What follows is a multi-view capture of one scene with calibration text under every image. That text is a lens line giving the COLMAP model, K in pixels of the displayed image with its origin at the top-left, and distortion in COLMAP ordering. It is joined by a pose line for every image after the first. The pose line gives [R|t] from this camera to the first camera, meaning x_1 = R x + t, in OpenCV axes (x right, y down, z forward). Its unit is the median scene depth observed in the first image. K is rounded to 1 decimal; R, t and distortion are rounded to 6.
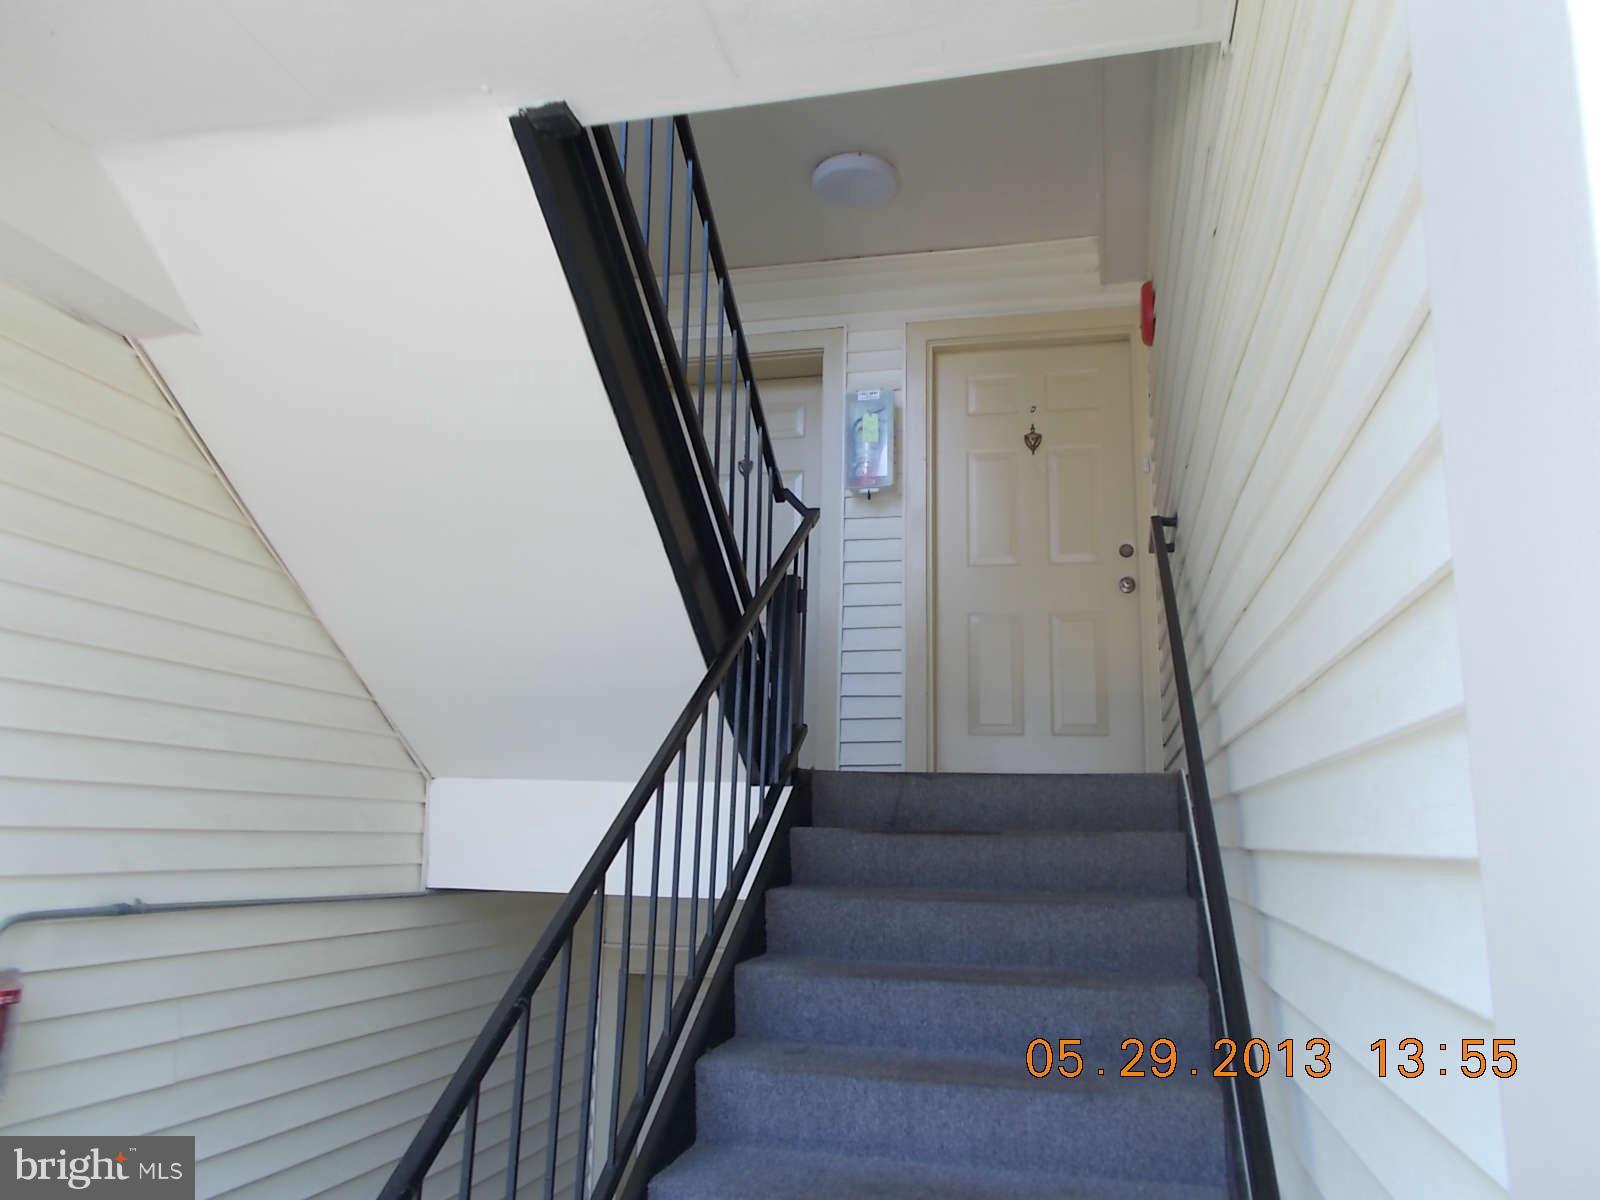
lens RADIAL K [[1313.2, 0, 800.0], [0, 1313.2, 600.0], [0, 0, 1]] dist [-0.004847, -0.004186]
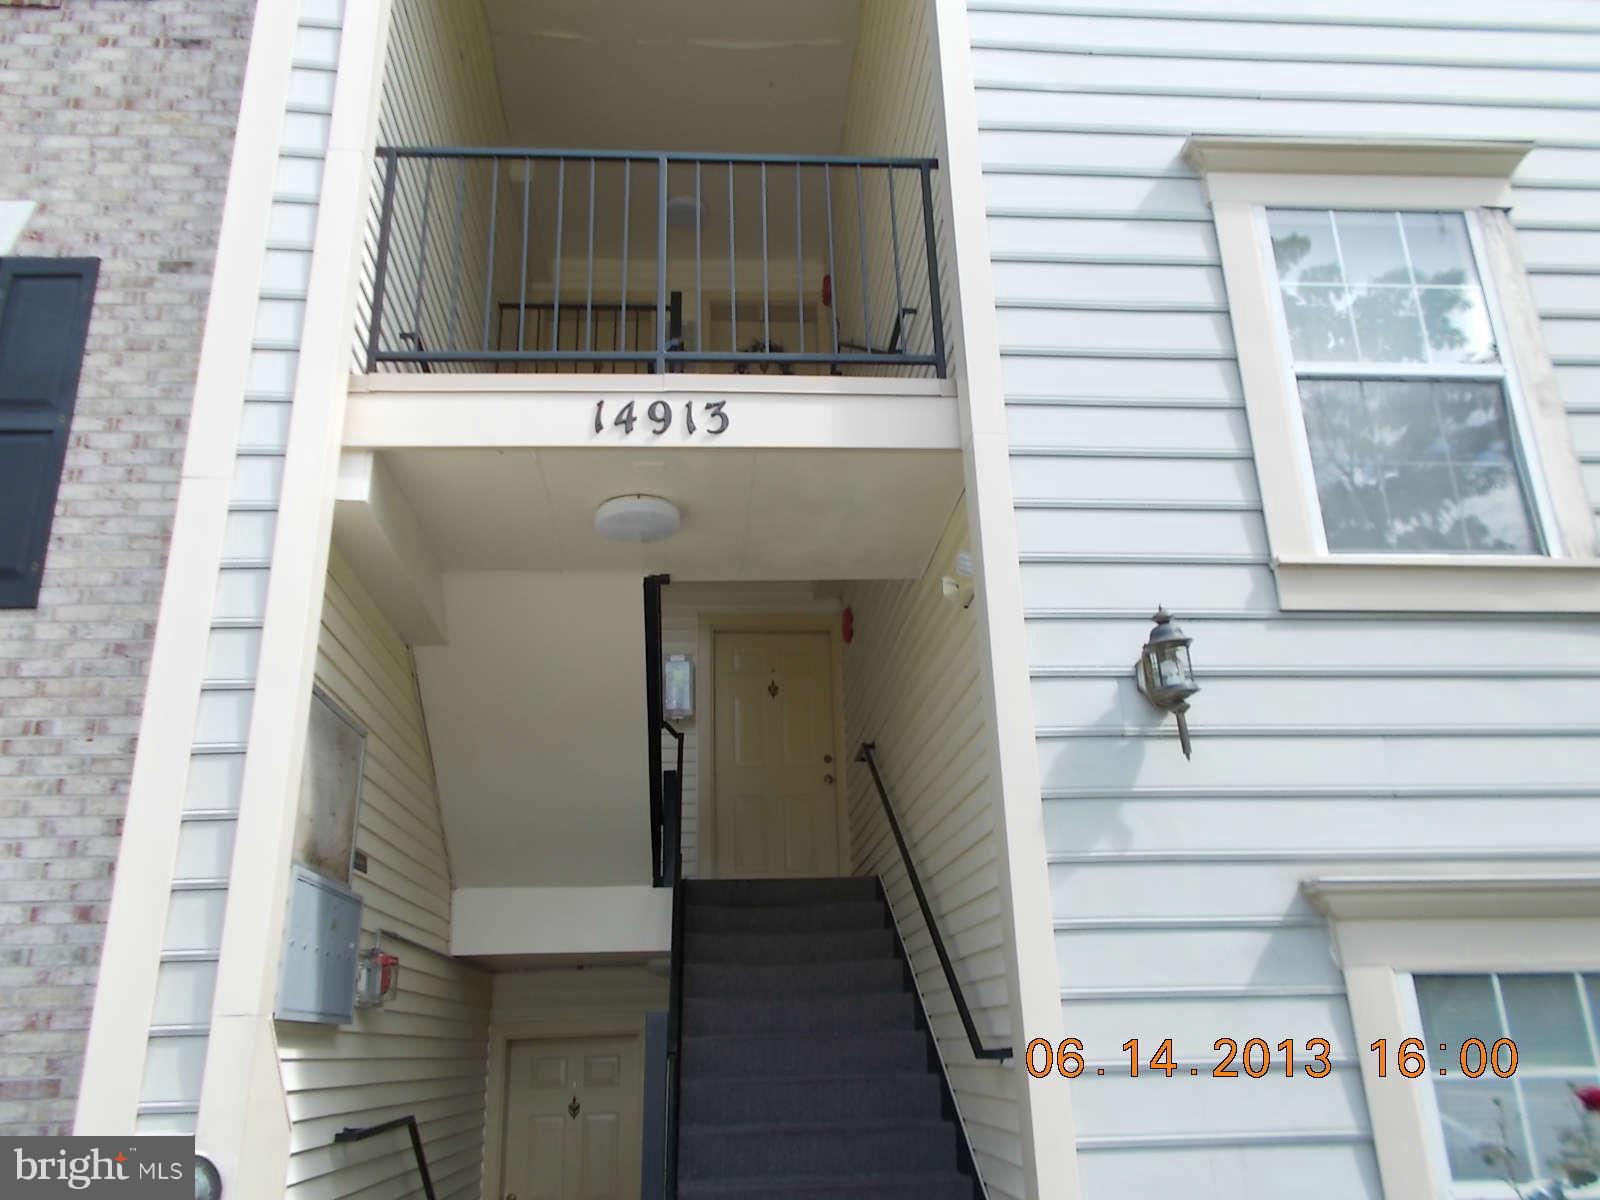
lens RADIAL K [[1313.2, 0, 800.0], [0, 1313.2, 600.0], [0, 0, 1]] dist [-0.004847, -0.004186]
pose [[0.954324, 0.056863, 0.293312, -0.369246], [-0.012490, 0.988457, -0.150988, 0.019519], [-0.298512, 0.140428, 0.944018, -0.763616]]
